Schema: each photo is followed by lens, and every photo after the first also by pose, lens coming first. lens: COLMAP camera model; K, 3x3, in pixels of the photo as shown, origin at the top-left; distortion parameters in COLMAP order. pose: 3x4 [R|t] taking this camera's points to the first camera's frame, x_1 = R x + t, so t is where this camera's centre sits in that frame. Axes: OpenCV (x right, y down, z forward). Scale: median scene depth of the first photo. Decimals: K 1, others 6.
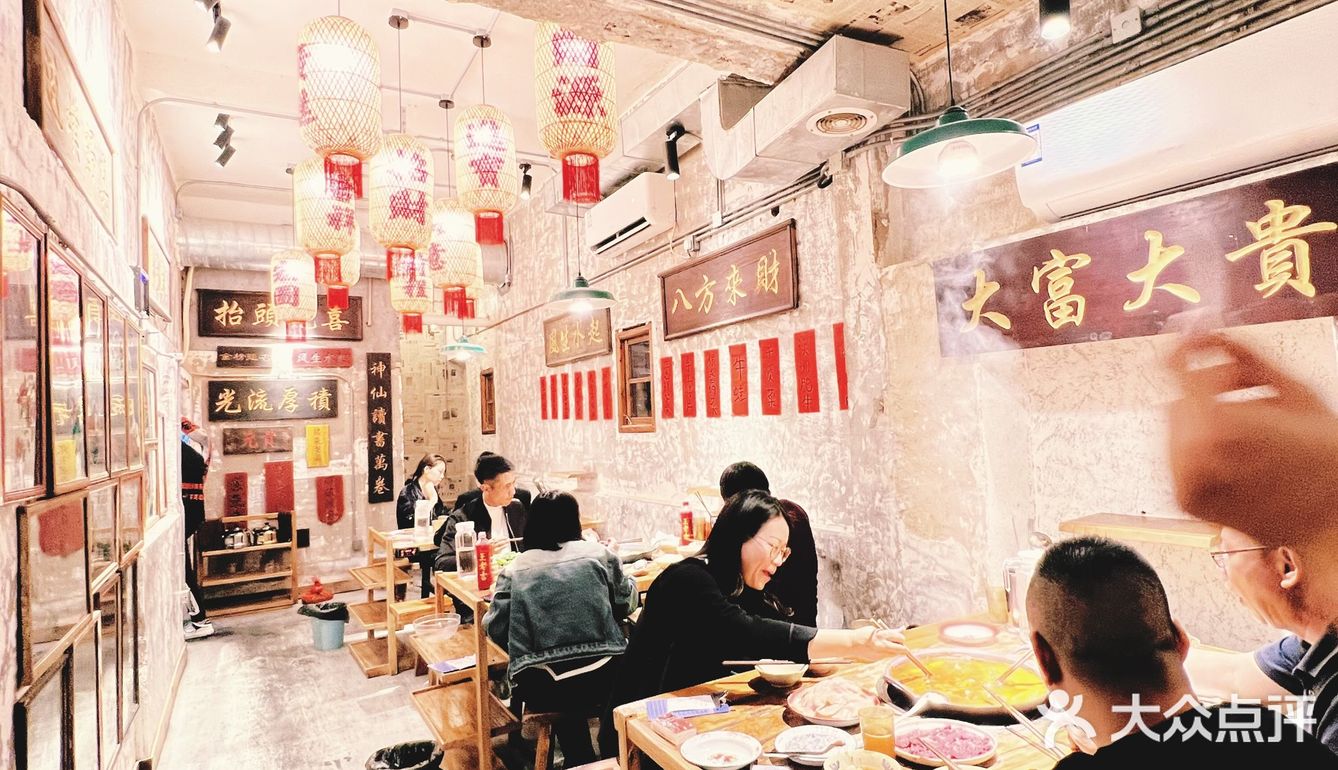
lens RADIAL K [[710.8, 0, 673.6], [0, 710.8, 381.2], [0, 0, 1]] dist [-0.000712, -0.002177]
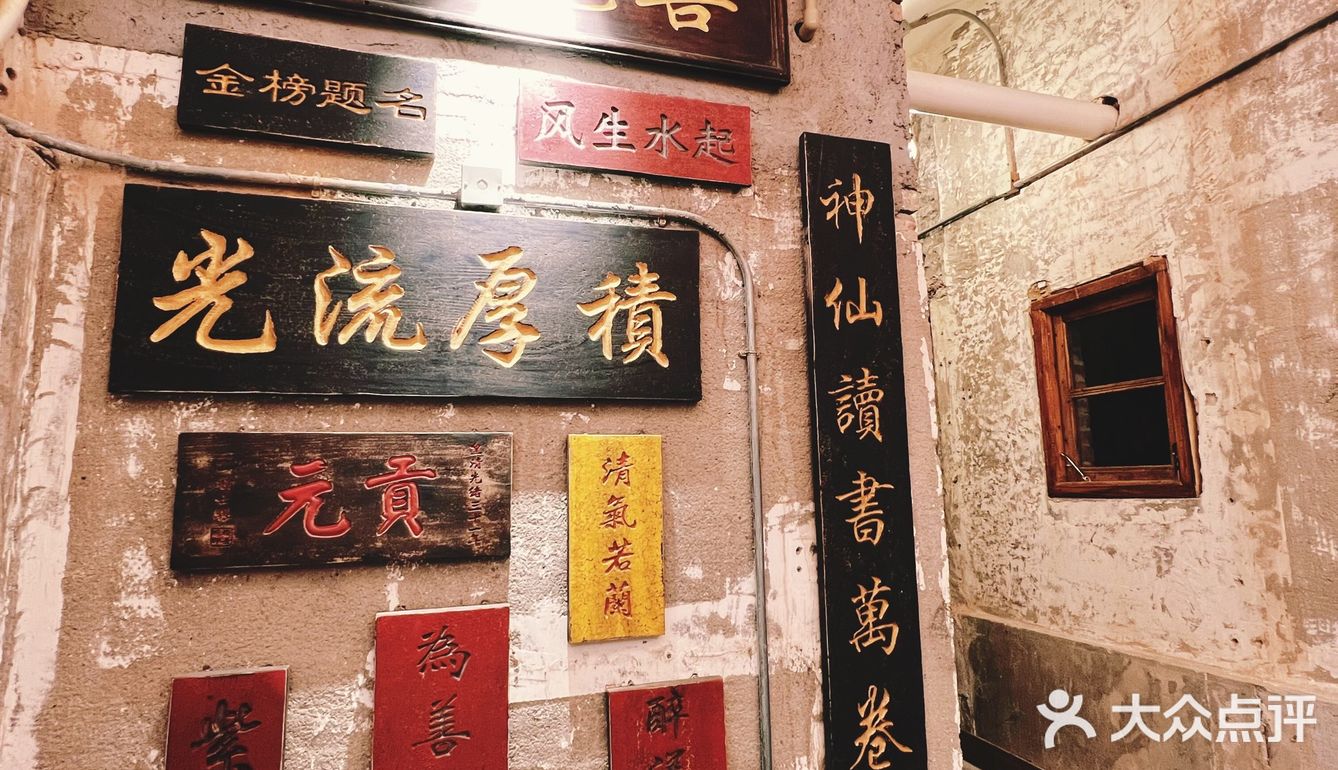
lens RADIAL K [[710.8, 0, 669.9], [0, 710.8, 388.1], [0, 0, 1]] dist [-0.000712, -0.002177]
pose [[0.978952, 0.001664, -0.204082, -0.576593], [-0.015651, 0.997634, -0.066944, 0.080591], [0.203488, 0.068729, 0.976662, 1.036344]]
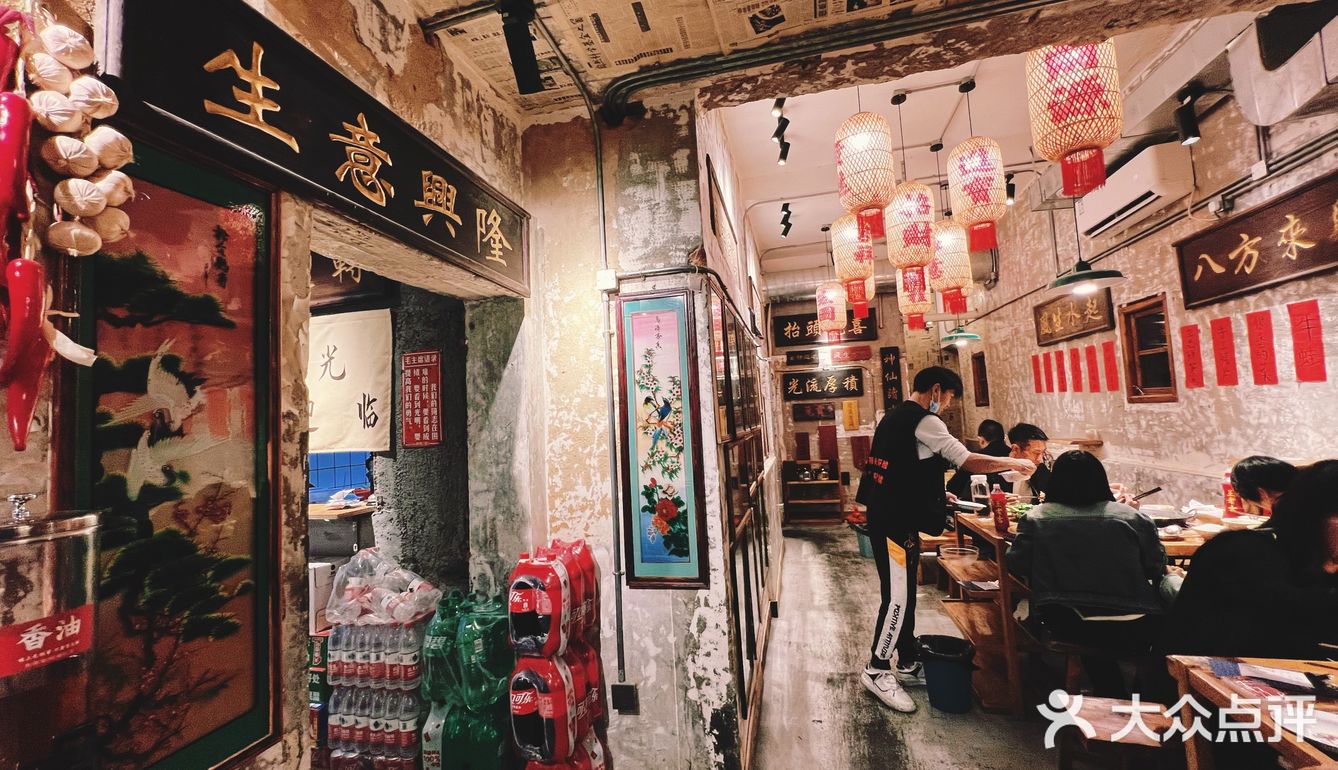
lens RADIAL K [[529.8, 0, 671.9], [0, 529.8, 381.6], [0, 0, 1]] dist [-0.003195, 0.000472]
pose [[0.717392, -0.041814, -0.695414, -0.016208], [0.059146, 0.998249, 0.000992, 0.000382], [0.694155, -0.041842, 0.718608, -0.026210]]
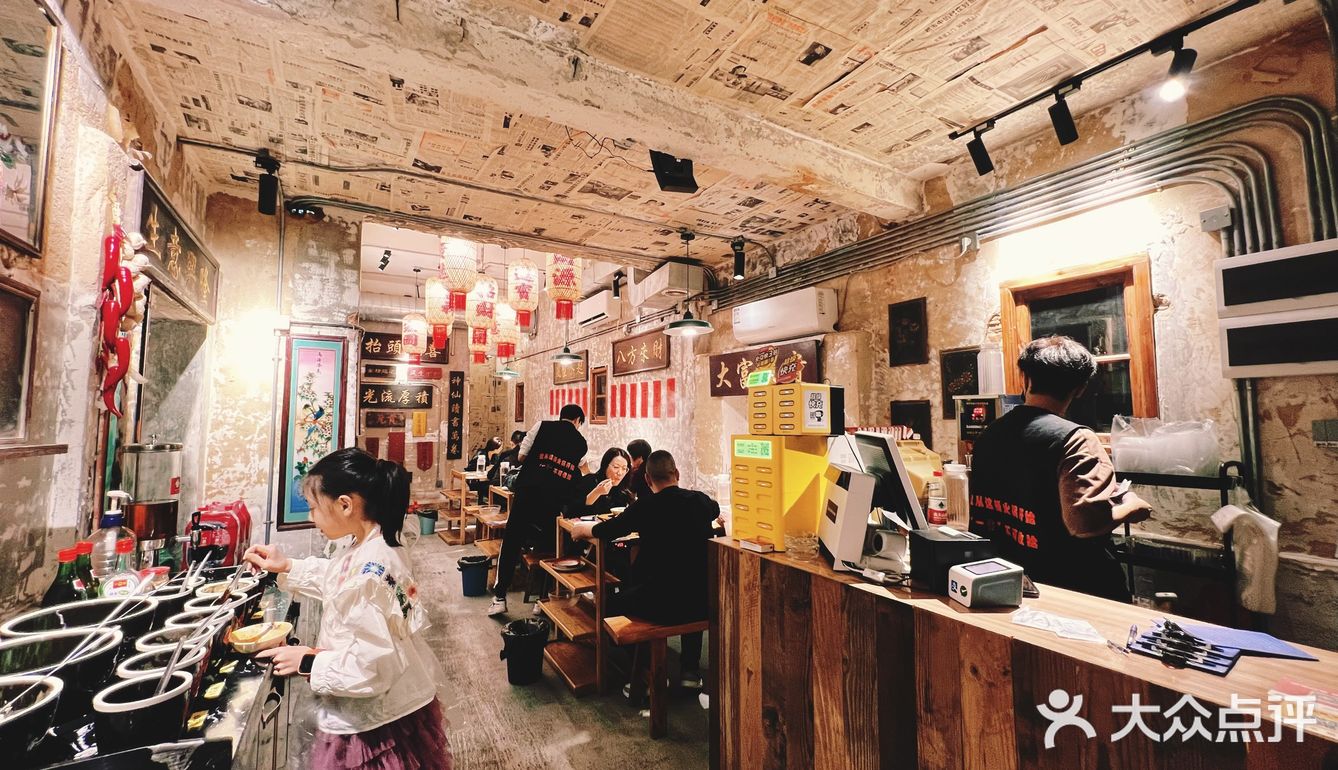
lens RADIAL K [[529.8, 0, 662.0], [0, 529.8, 381.2], [0, 0, 1]] dist [-0.003195, 0.000472]
pose [[0.999002, 0.044569, 0.002869, 0.101020], [-0.044517, 0.998881, -0.015968, -0.024147], [-0.003578, 0.015825, 0.999868, -0.372124]]
